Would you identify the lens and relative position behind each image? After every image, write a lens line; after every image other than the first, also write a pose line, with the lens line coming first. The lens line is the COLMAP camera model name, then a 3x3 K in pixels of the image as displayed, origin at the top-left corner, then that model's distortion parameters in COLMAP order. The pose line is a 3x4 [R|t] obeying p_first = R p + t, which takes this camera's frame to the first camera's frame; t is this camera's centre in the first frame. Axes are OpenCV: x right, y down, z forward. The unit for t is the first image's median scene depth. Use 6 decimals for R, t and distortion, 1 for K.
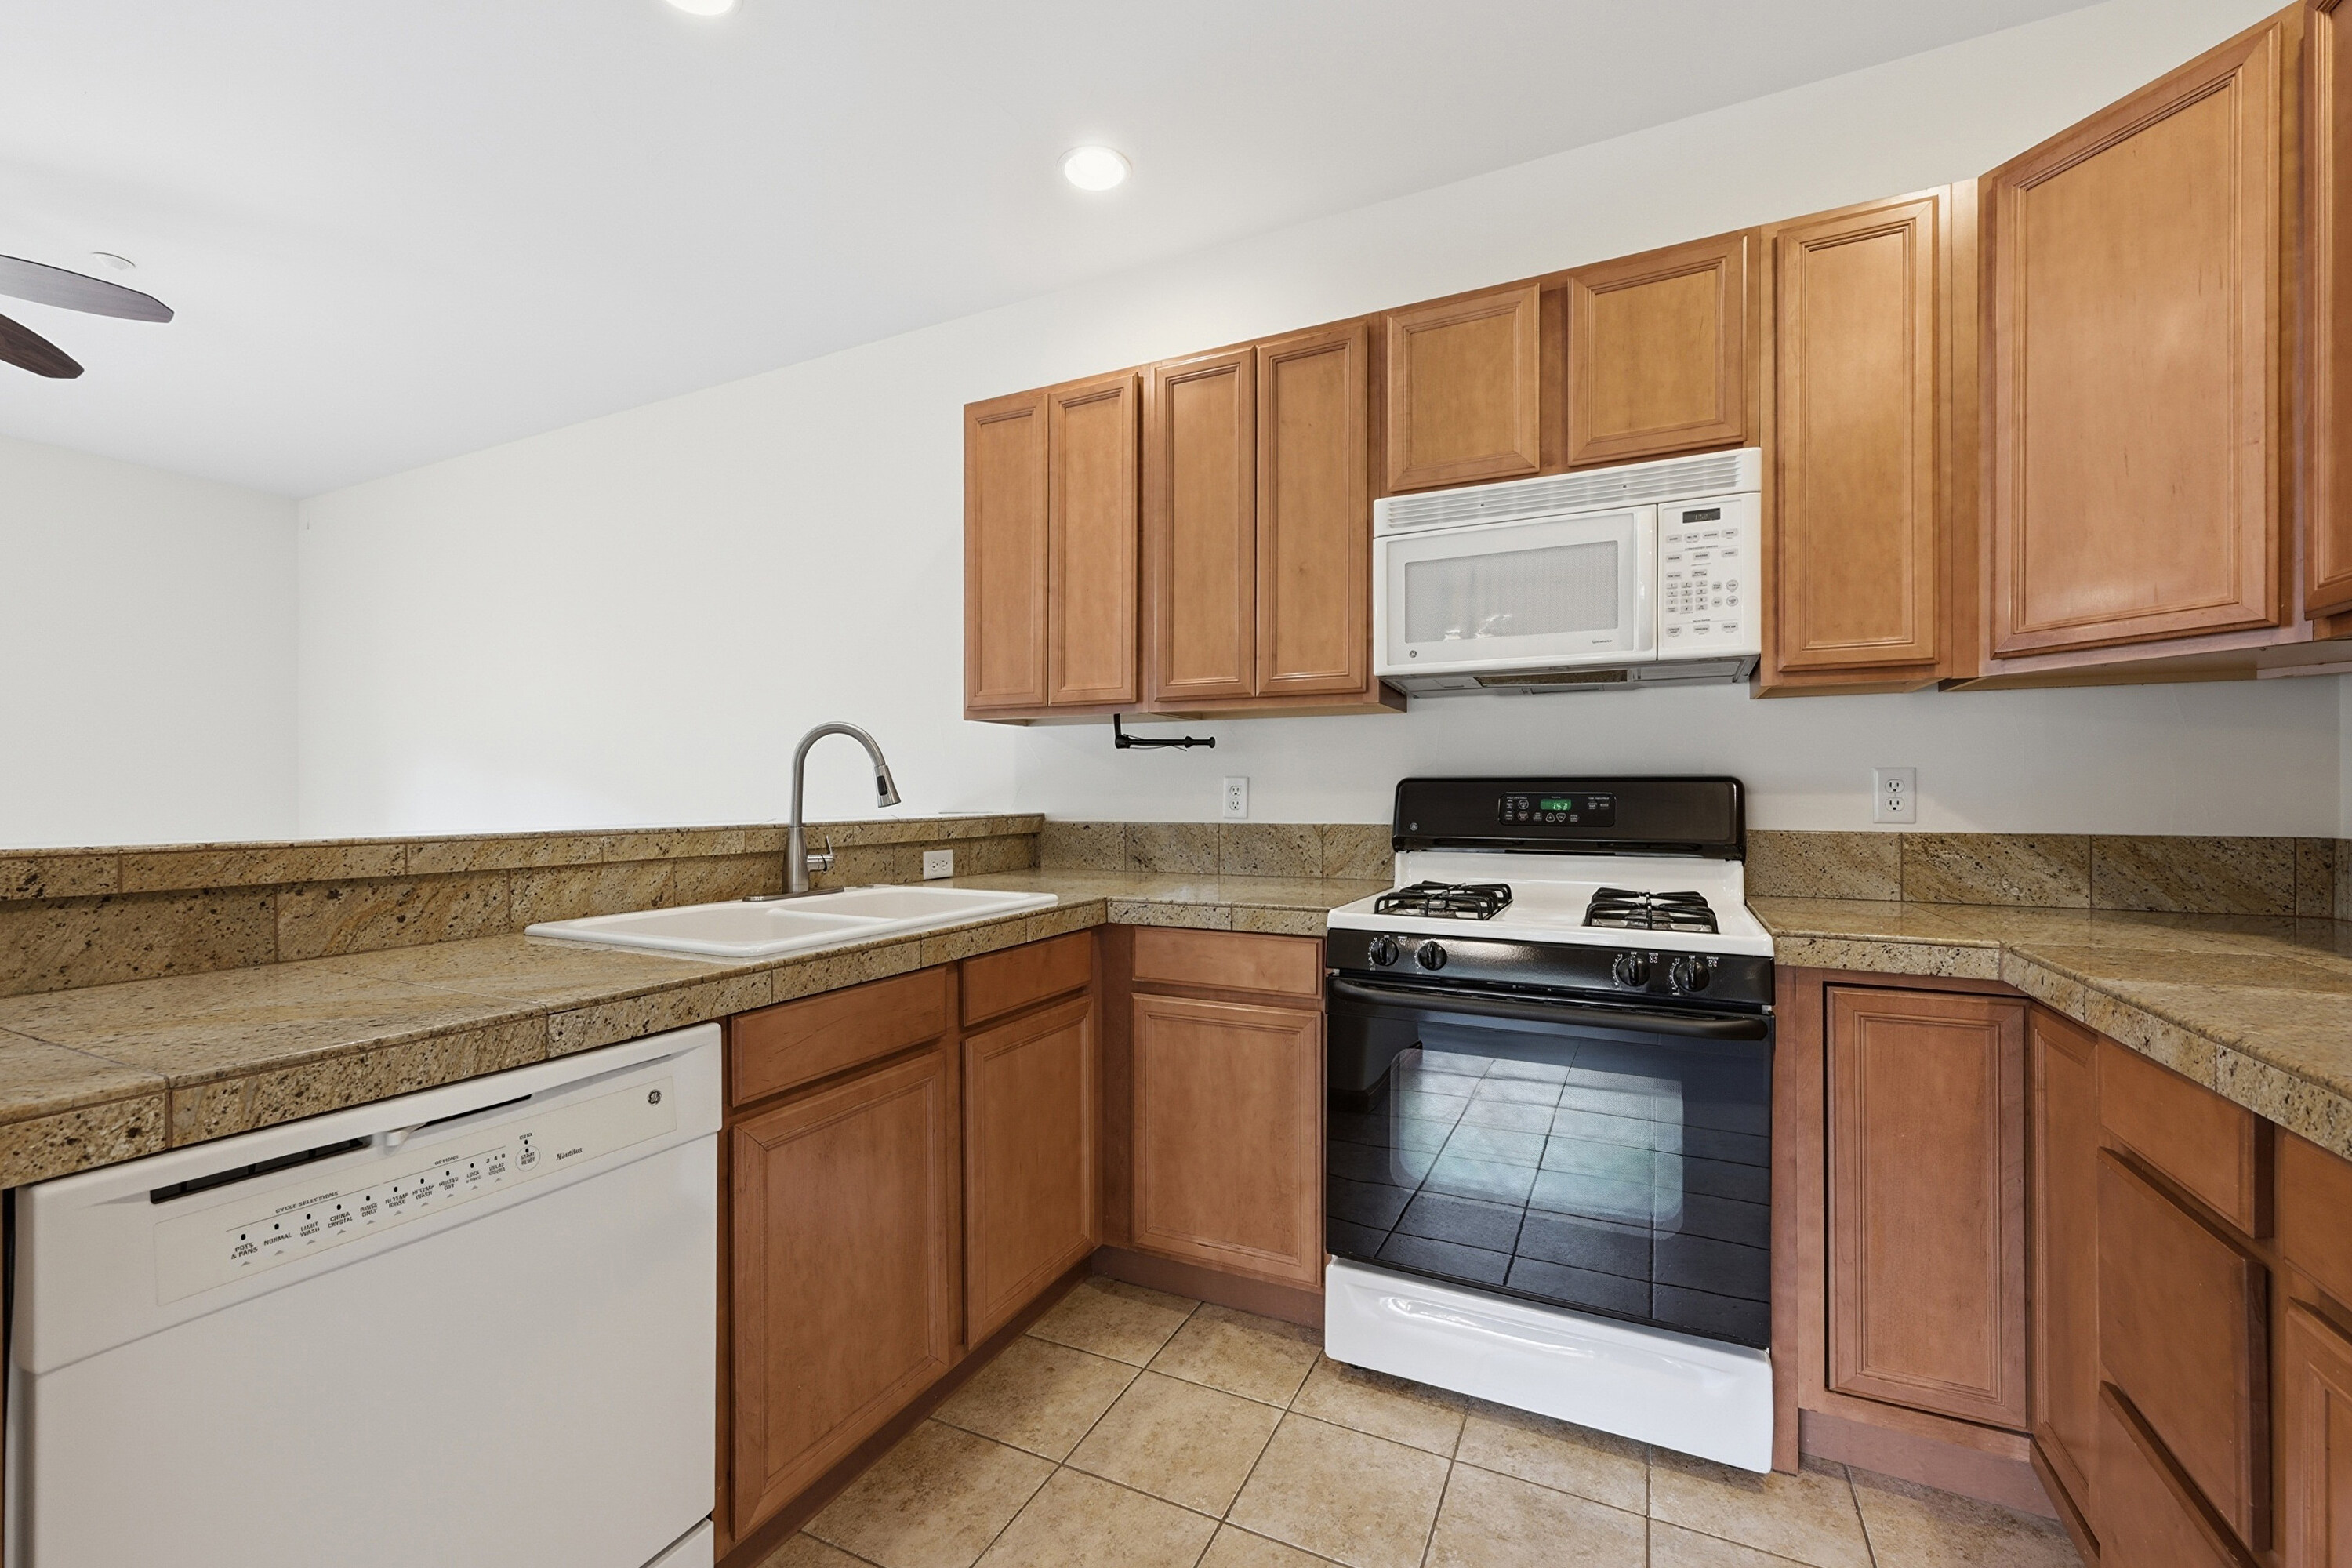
lens RADIAL K [[963.0, 0, 1176.1], [0, 963.0, 794.7], [0, 0, 1]] dist [-0.001261, 0.001250]
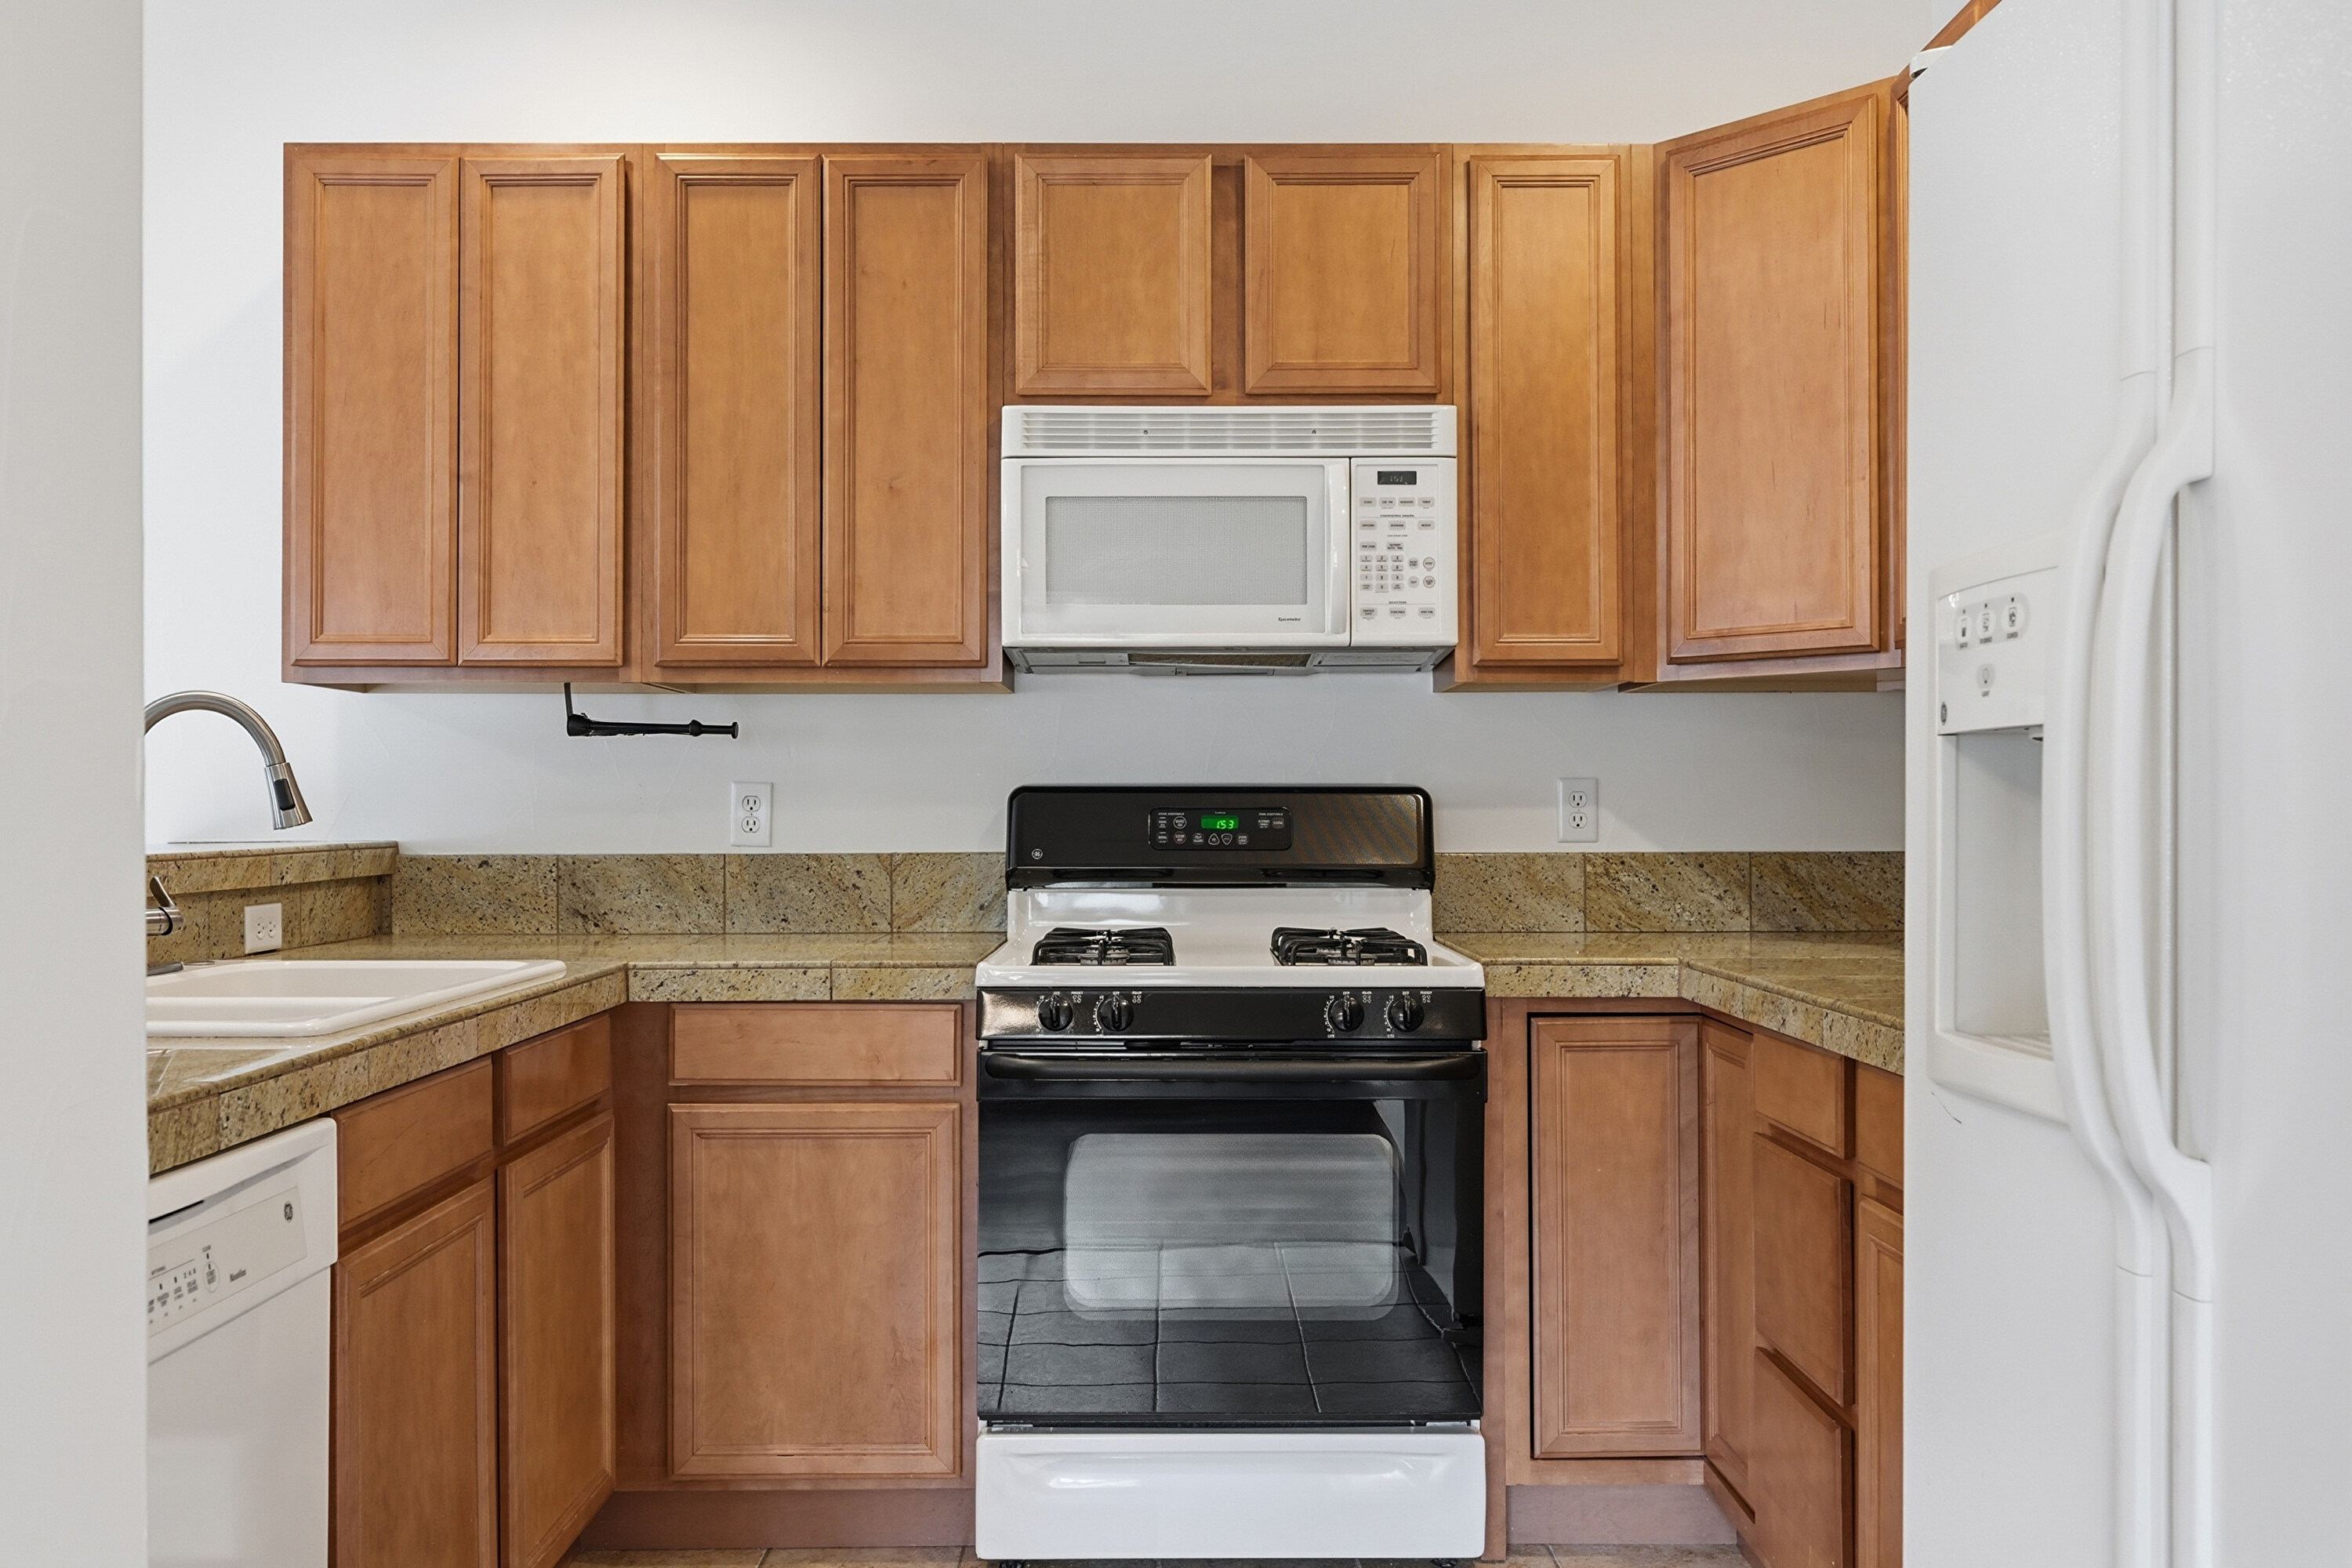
lens RADIAL K [[1887.9, 0, 1176.0], [0, 1887.9, 787.8], [0, 0, 1]] dist [0.004130, -0.016804]
pose [[0.896047, 0.004896, 0.443933, -0.333969], [0.000870, 0.999918, -0.012784, 0.002101], [-0.443959, 0.011842, 0.895969, -0.363483]]
